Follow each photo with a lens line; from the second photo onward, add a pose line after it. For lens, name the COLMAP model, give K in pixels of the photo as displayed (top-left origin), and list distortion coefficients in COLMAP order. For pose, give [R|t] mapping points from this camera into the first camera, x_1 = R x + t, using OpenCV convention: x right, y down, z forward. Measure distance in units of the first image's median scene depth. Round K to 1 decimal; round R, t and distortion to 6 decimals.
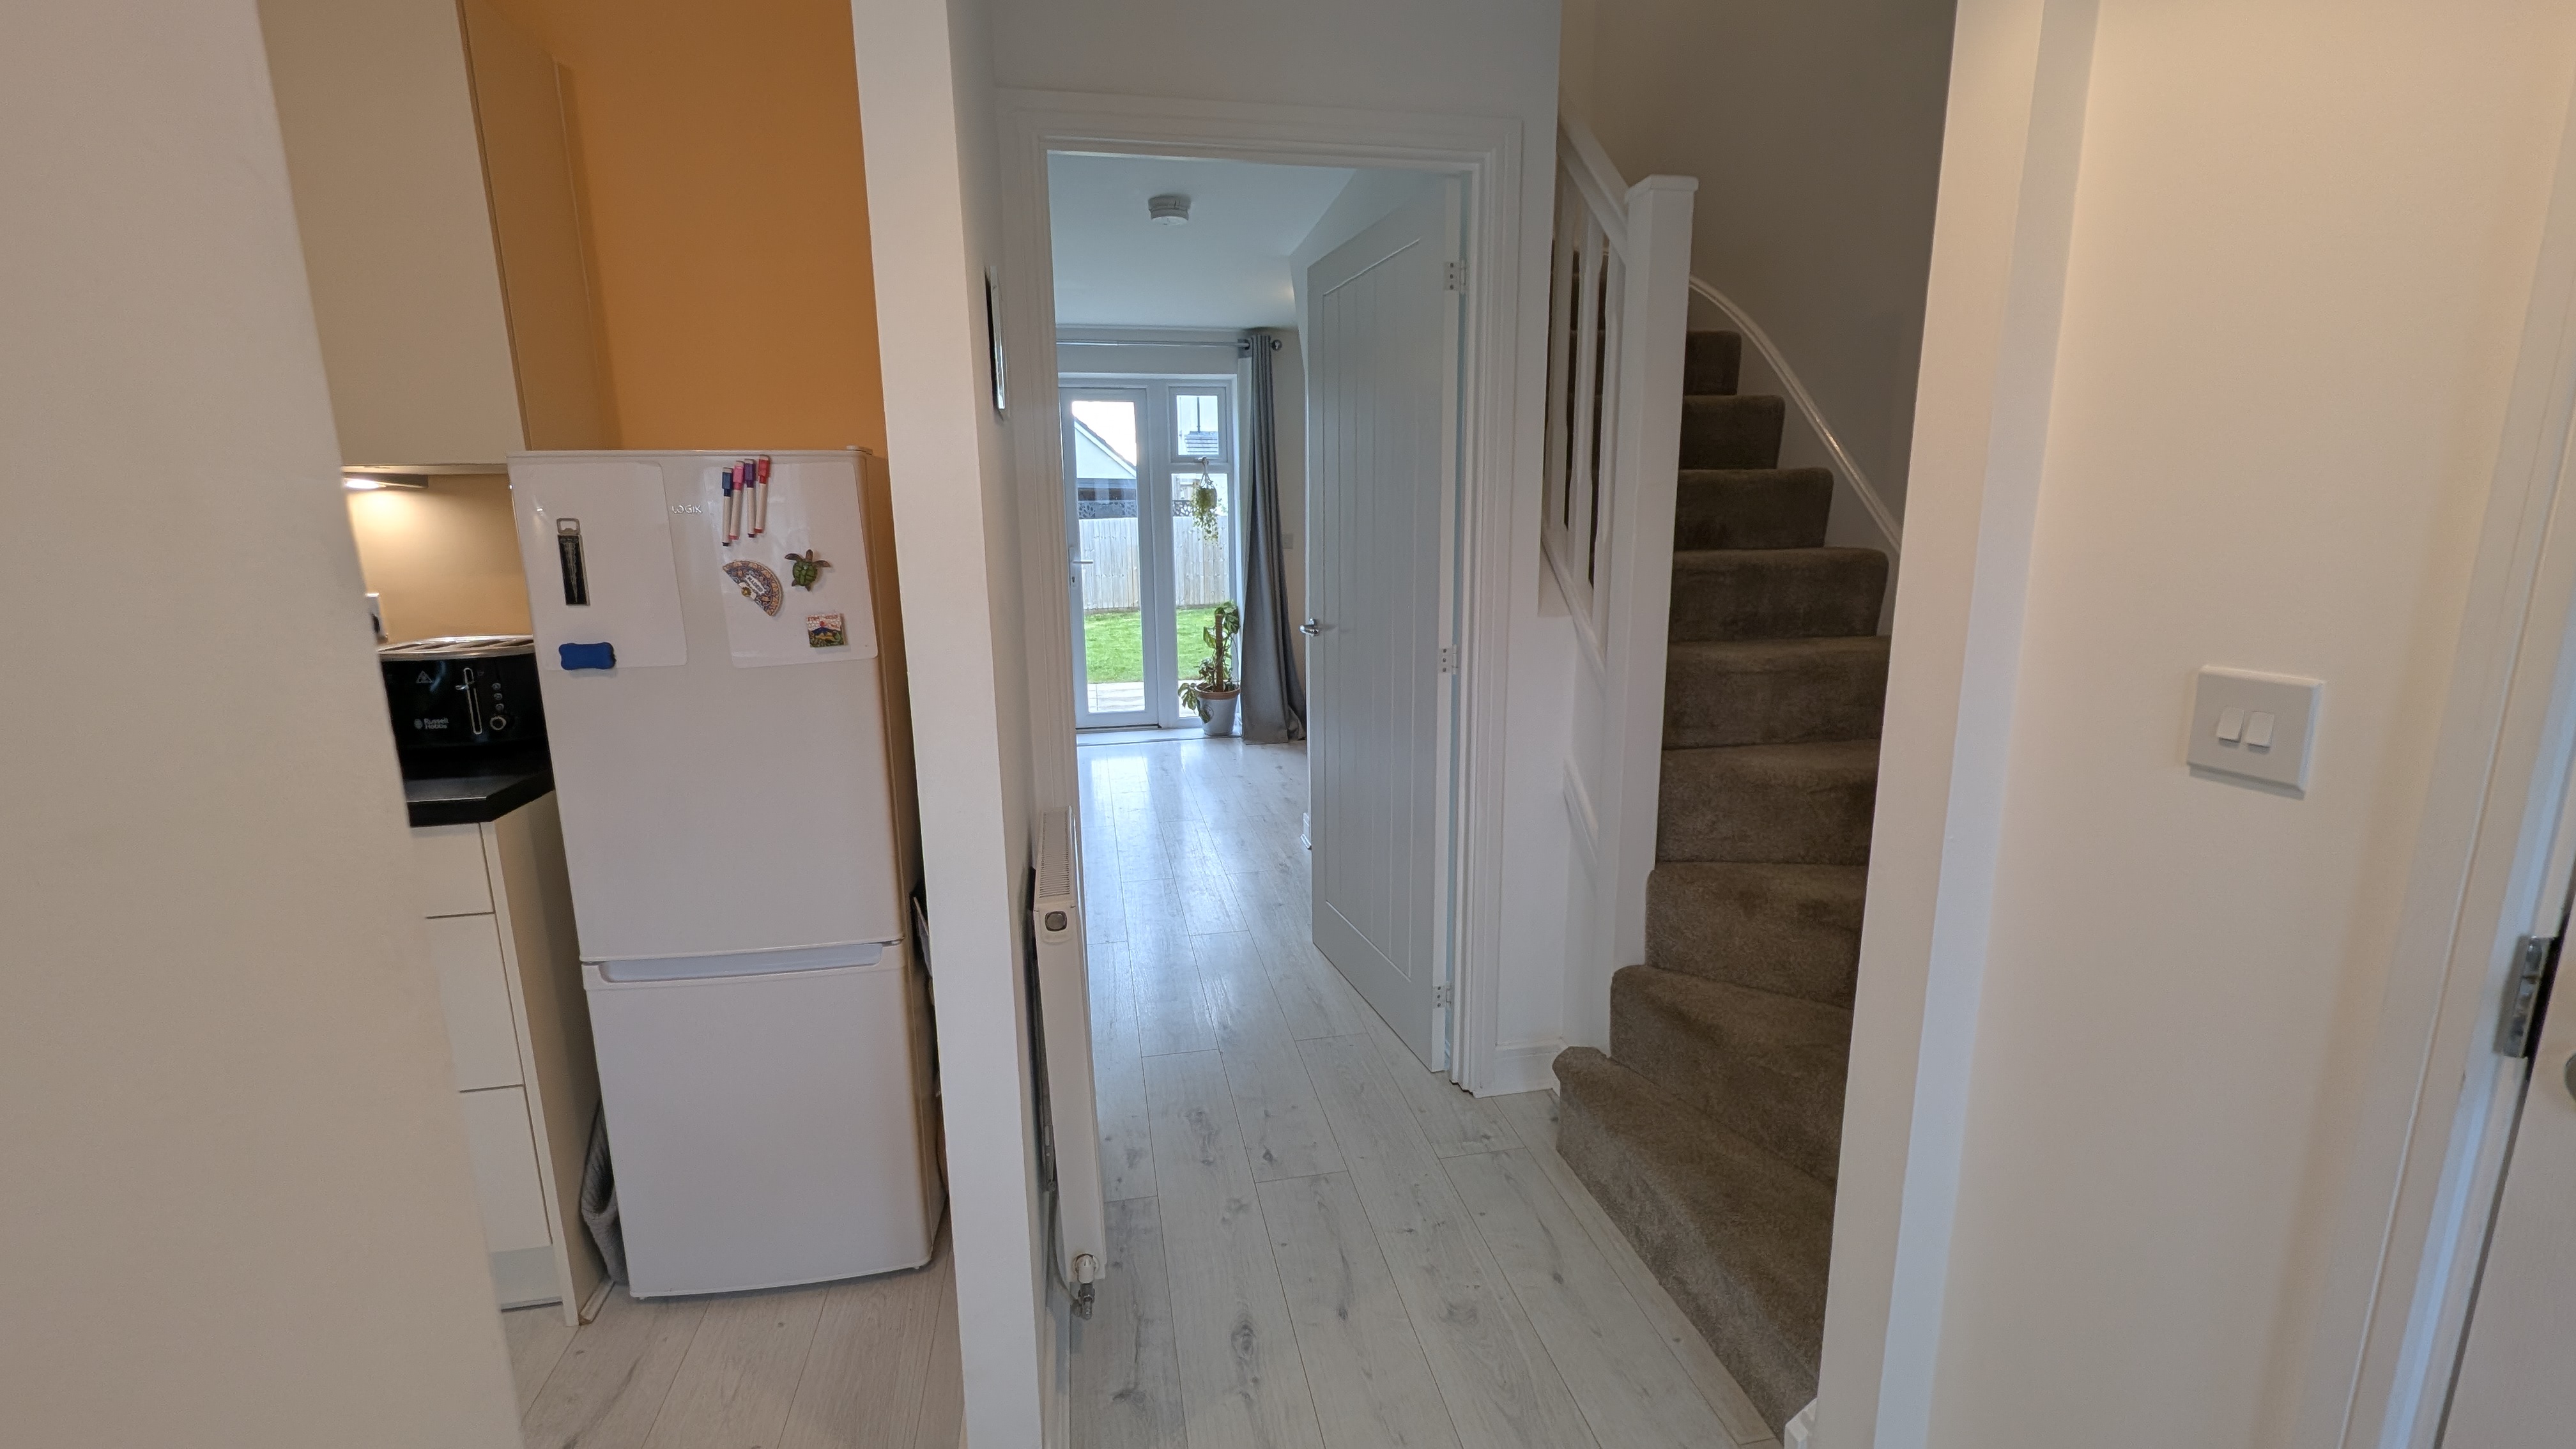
lens RADIAL K [[1056.2, 0, 1287.0], [0, 1056.2, 729.7], [0, 0, 1]] dist [0.010062, 0.000090]
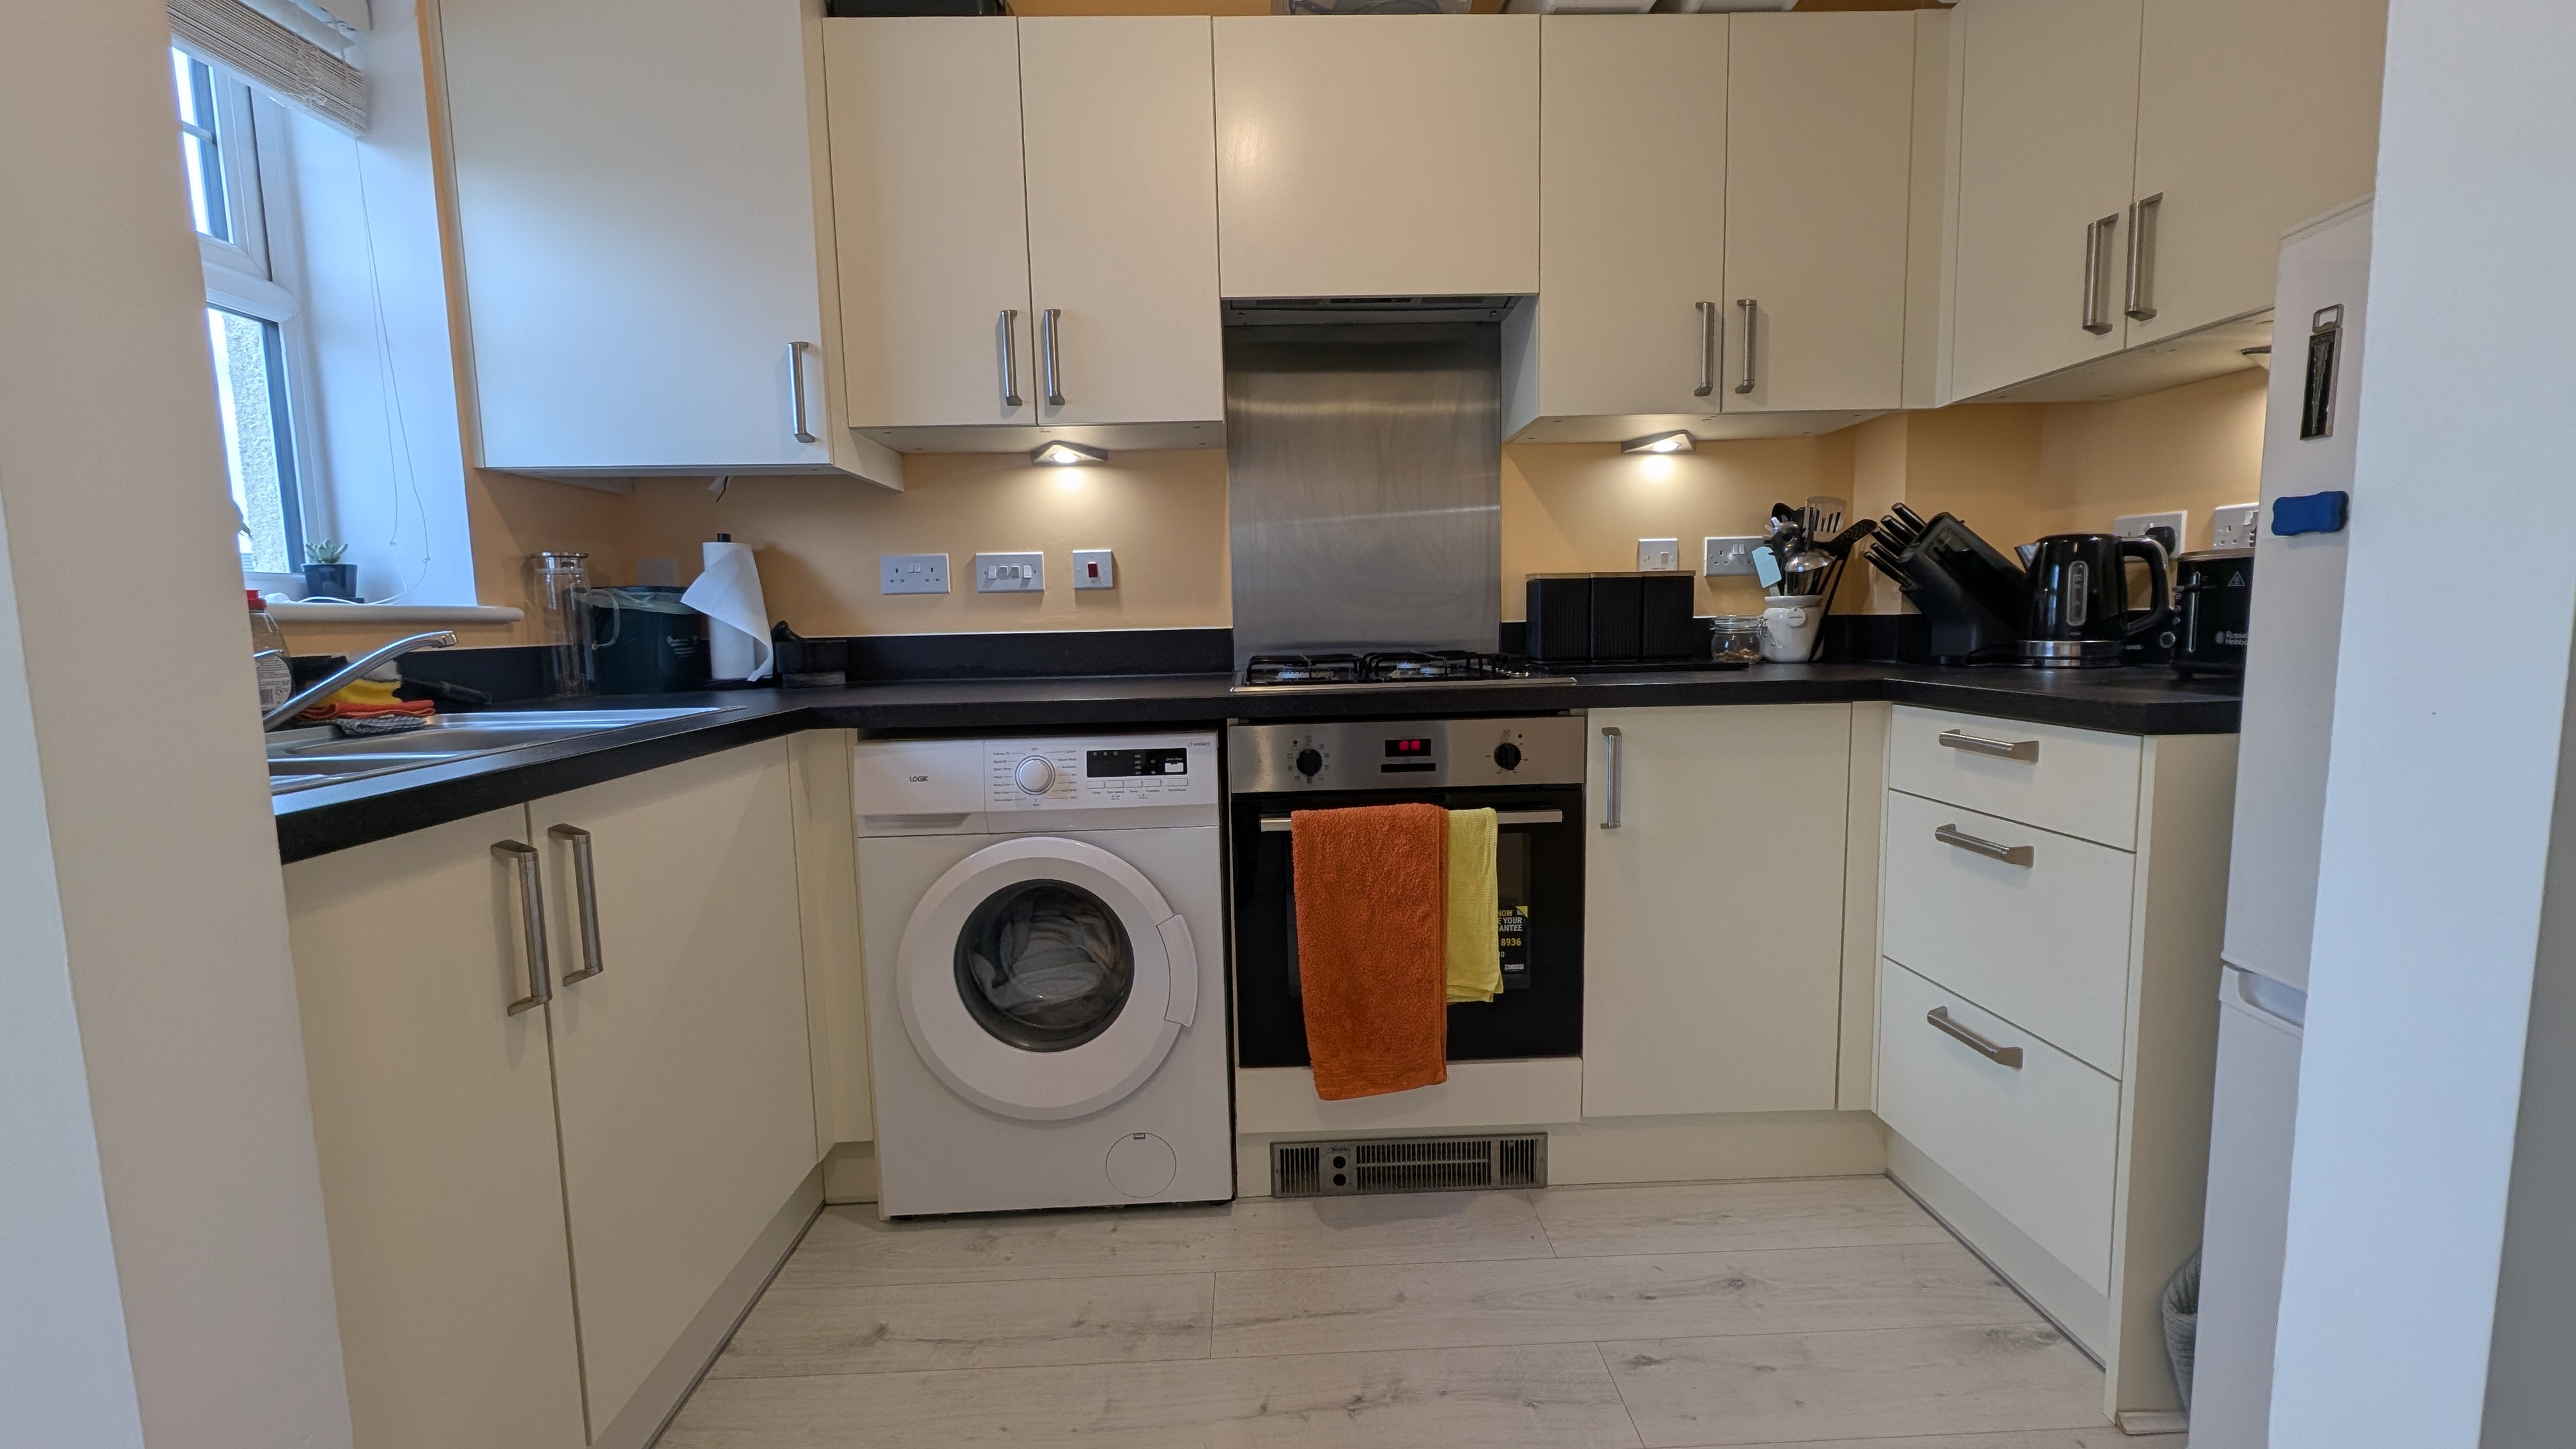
lens RADIAL K [[1056.2, 0, 1287.0], [0, 1056.2, 729.7], [0, 0, 1]] dist [0.010062, 0.000090]
pose [[-0.152392, 0.120183, -0.980986, 0.121297], [-0.172432, 0.974122, 0.146129, 0.076425], [0.973162, 0.191422, -0.127725, 0.475588]]
